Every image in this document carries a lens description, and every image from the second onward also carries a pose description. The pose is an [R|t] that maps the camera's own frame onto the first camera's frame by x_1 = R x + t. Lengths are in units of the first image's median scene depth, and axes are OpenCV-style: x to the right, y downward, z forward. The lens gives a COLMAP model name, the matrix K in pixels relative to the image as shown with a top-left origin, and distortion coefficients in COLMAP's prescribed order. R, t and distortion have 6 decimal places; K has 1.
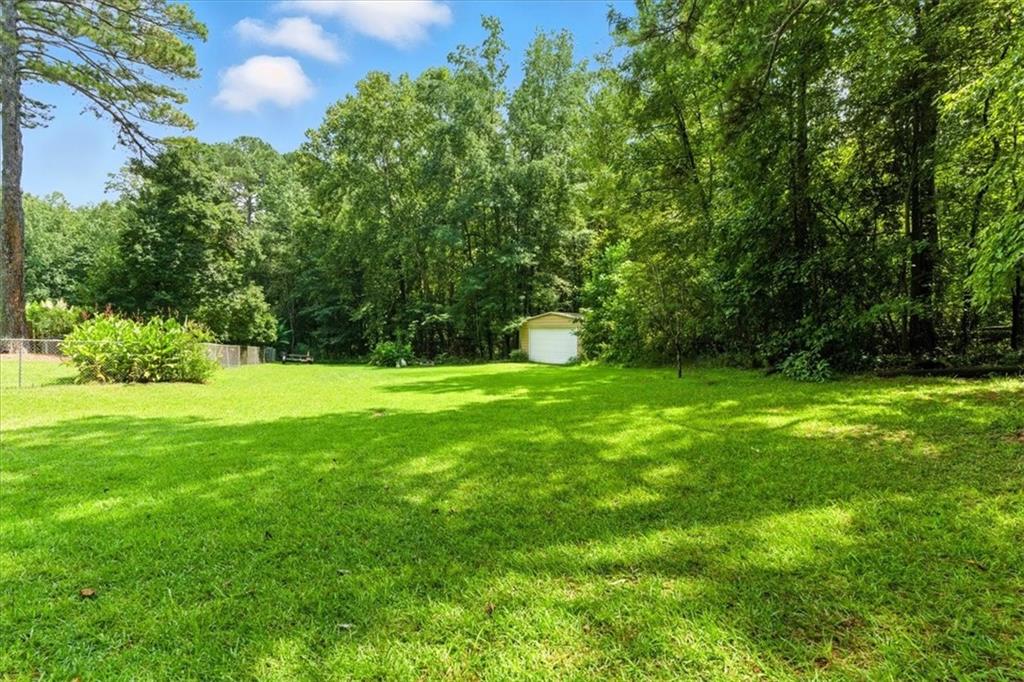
lens RADIAL K [[469.3, 0, 513.1], [0, 469.3, 339.9], [0, 0, 1]] dist [-0.000819, 0.001809]
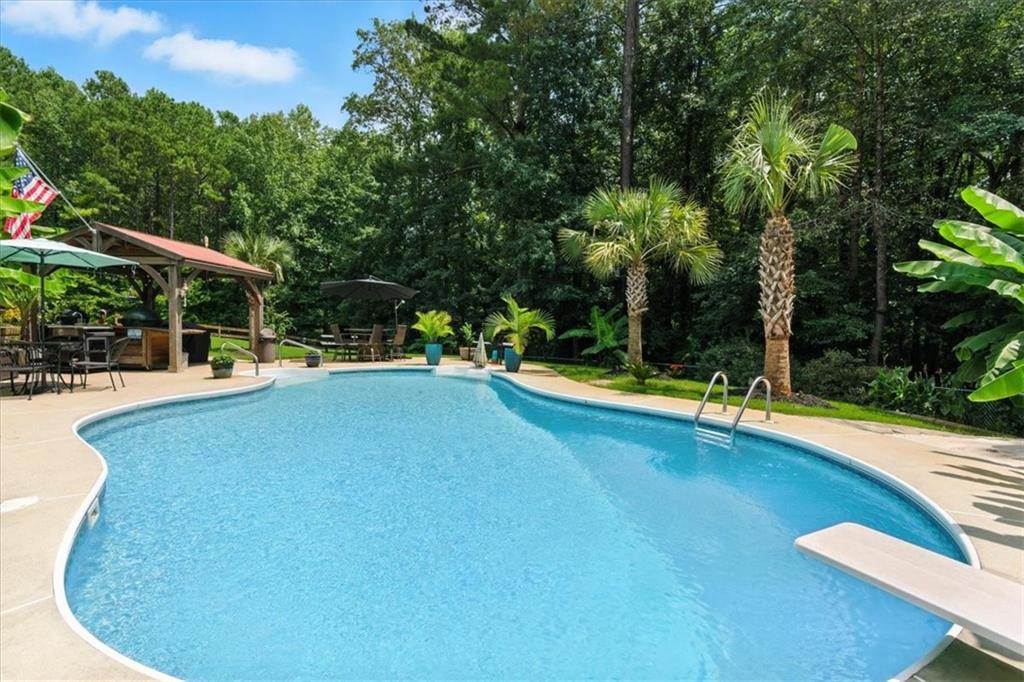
lens RADIAL K [[469.3, 0, 513.1], [0, 469.3, 339.9], [0, 0, 1]] dist [-0.000819, 0.001809]
pose [[0.909733, 0.023533, -0.414526, -0.424916], [-0.017413, 0.999677, 0.018538, 0.003870], [0.414829, -0.009647, 0.909848, 0.532013]]
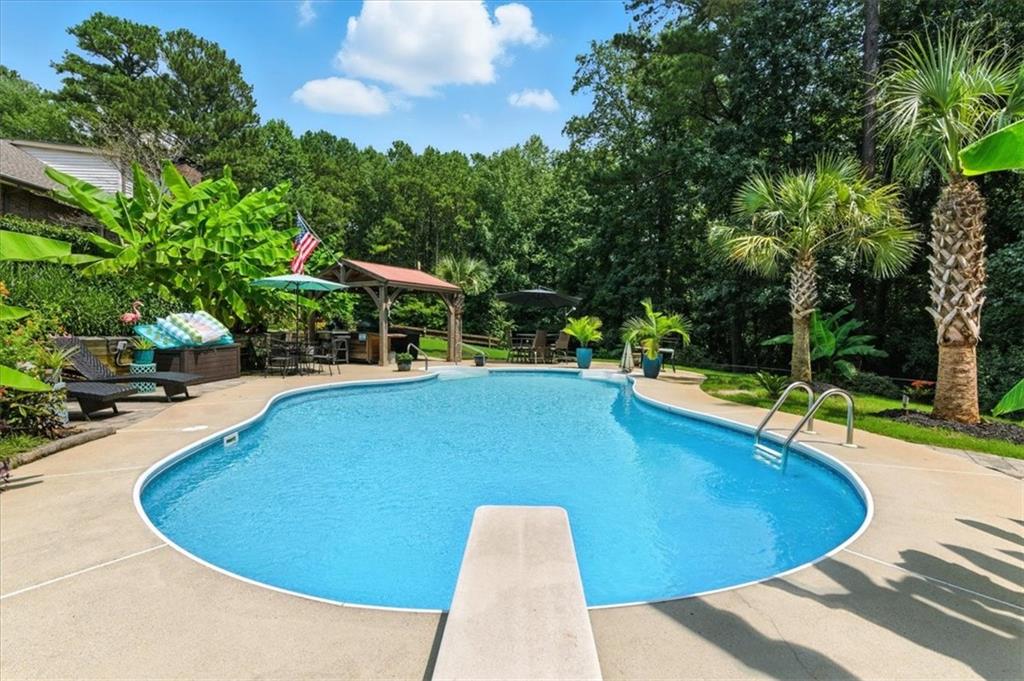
lens RADIAL K [[469.3, 0, 513.1], [0, 469.3, 339.4], [0, 0, 1]] dist [-0.000819, 0.001809]
pose [[0.600863, 0.021731, -0.799056, -0.396869], [-0.019472, 0.999732, 0.012547, 0.003940], [0.799115, 0.008020, 0.601125, 0.545081]]
